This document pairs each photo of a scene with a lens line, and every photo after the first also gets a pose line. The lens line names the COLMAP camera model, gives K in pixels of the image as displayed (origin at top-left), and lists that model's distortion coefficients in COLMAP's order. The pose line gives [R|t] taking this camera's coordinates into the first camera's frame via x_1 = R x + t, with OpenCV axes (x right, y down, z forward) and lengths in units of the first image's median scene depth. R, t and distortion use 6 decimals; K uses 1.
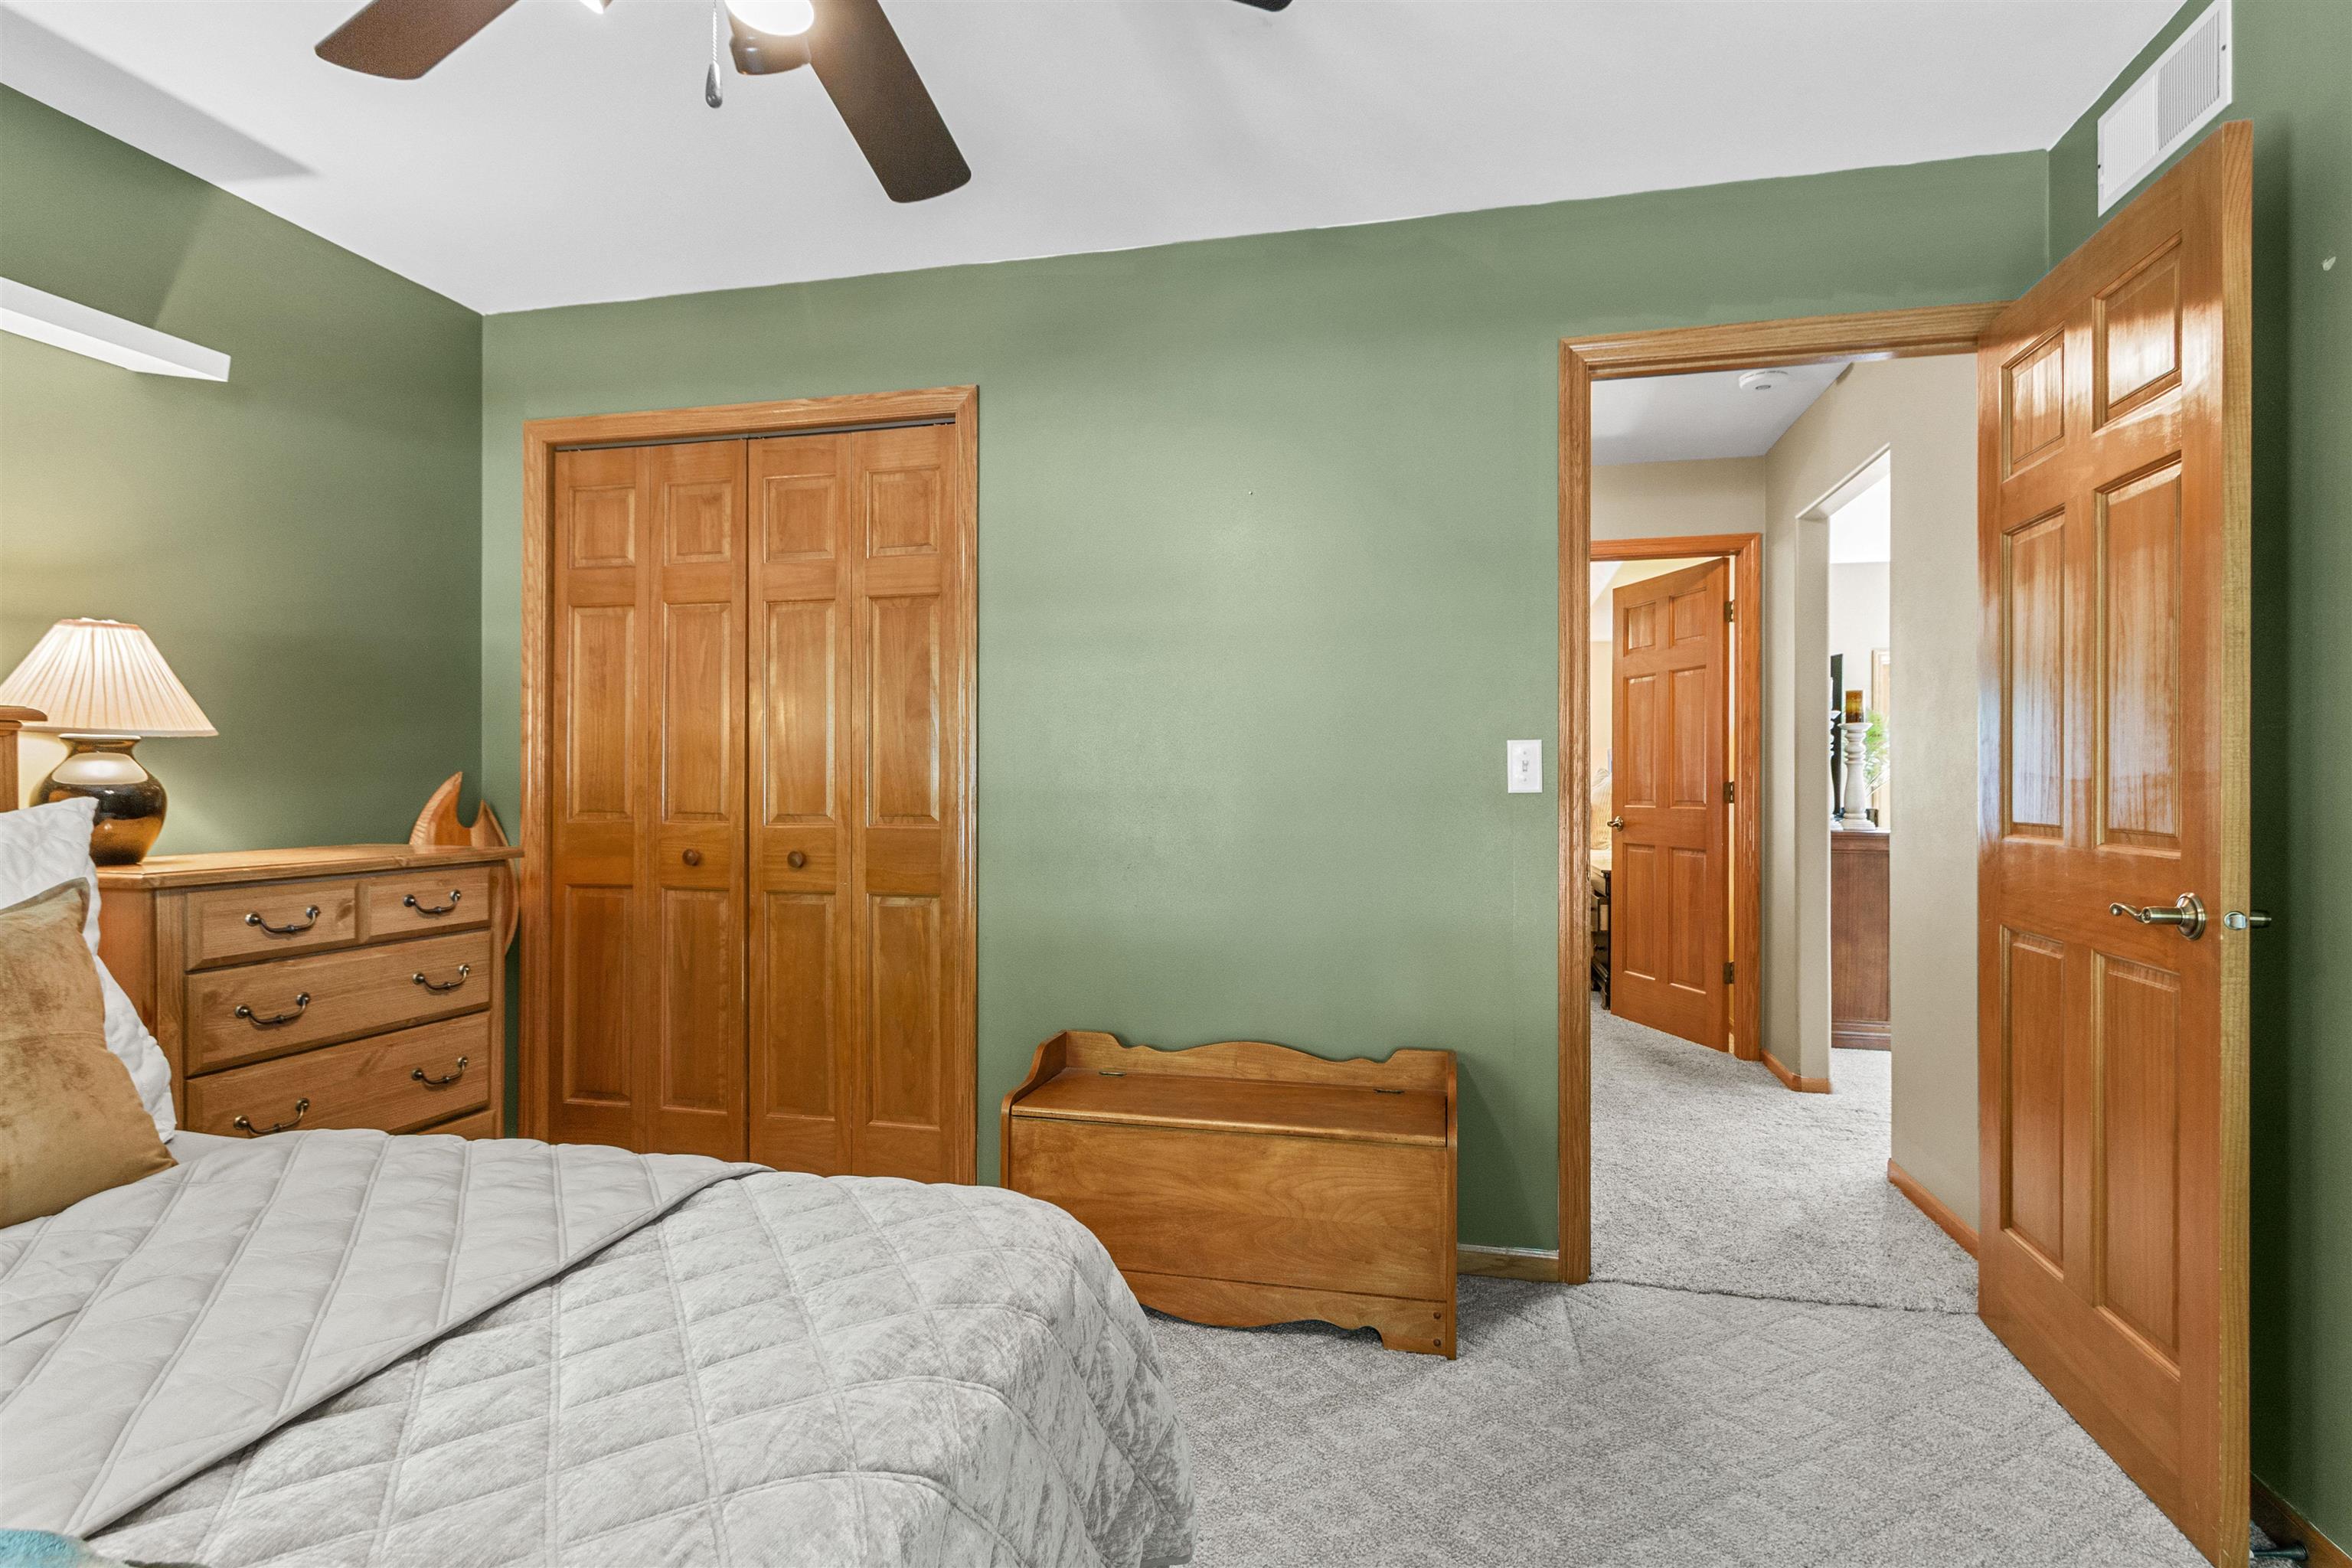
lens RADIAL K [[1230.5, 0, 1179.4], [0, 1230.5, 778.8], [0, 0, 1]] dist [-0.003357, 0.000431]
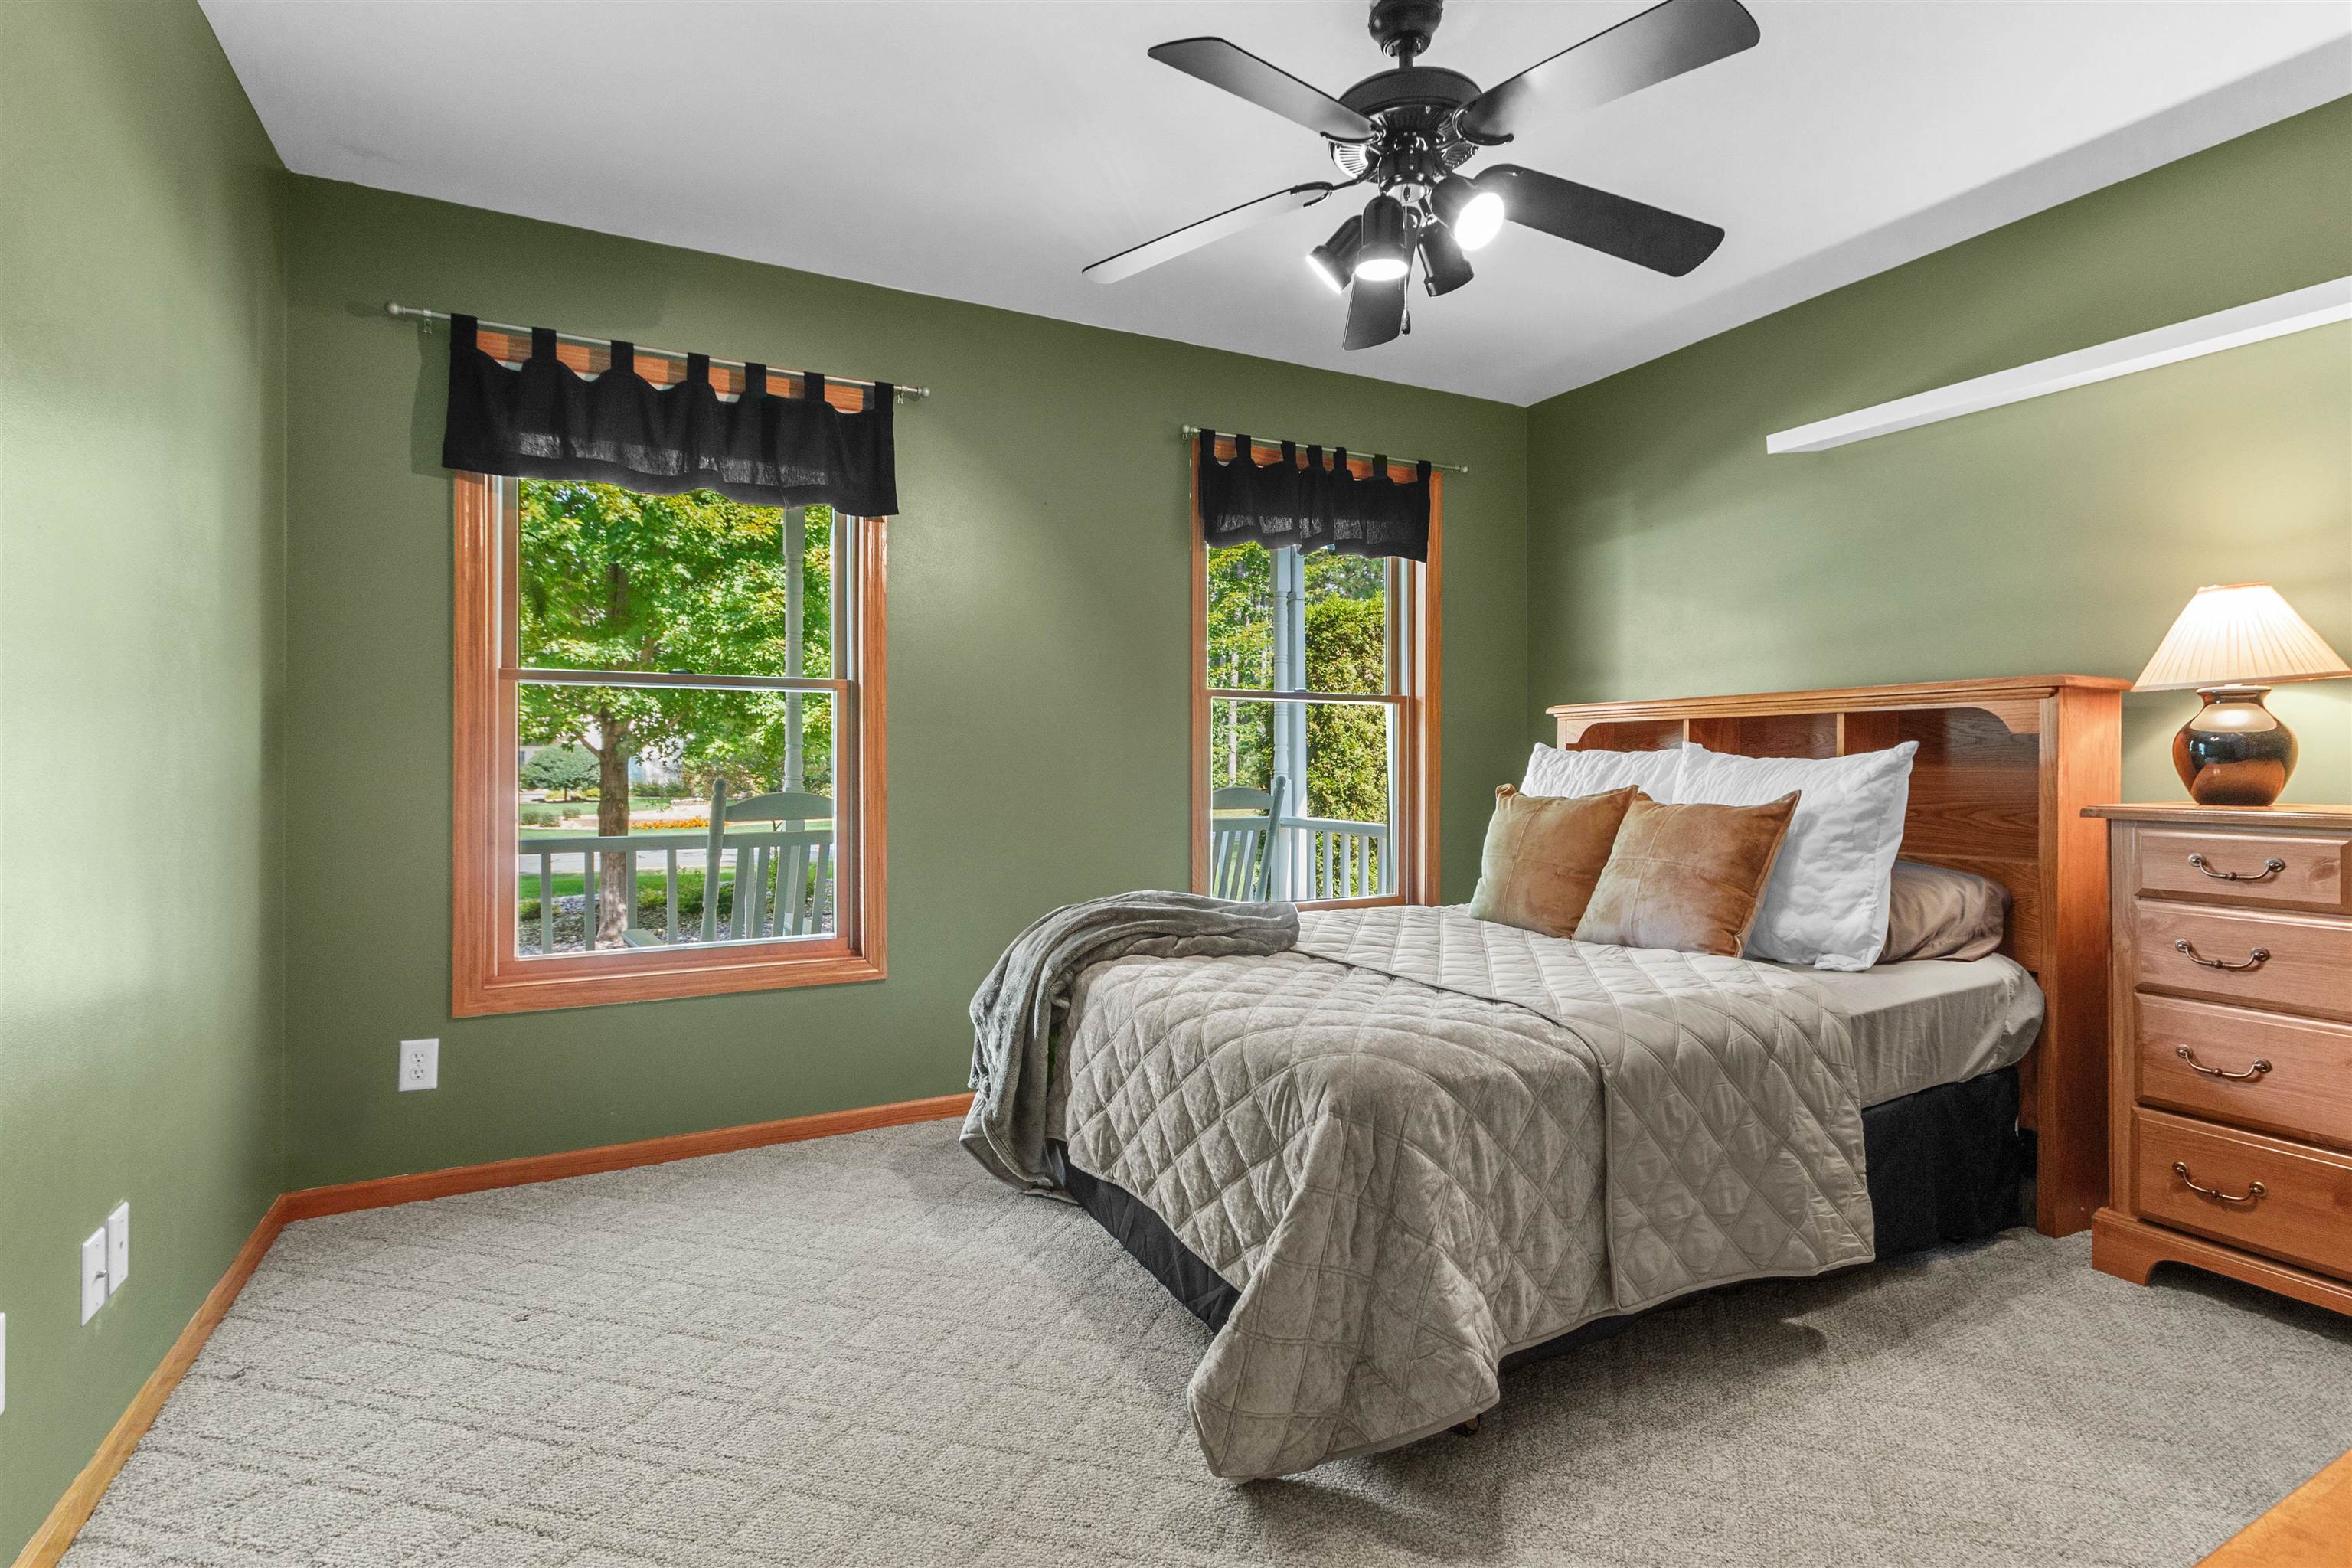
lens RADIAL K [[1090.5, 0, 1171.8], [0, 1090.5, 770.7], [0, 0, 1]] dist [0.001079, -0.000825]
pose [[-0.754960, 0.005968, -0.655744, 0.498923], [0.000187, 0.999961, 0.008886, 0.029667], [0.655771, 0.006586, -0.754931, 1.115230]]
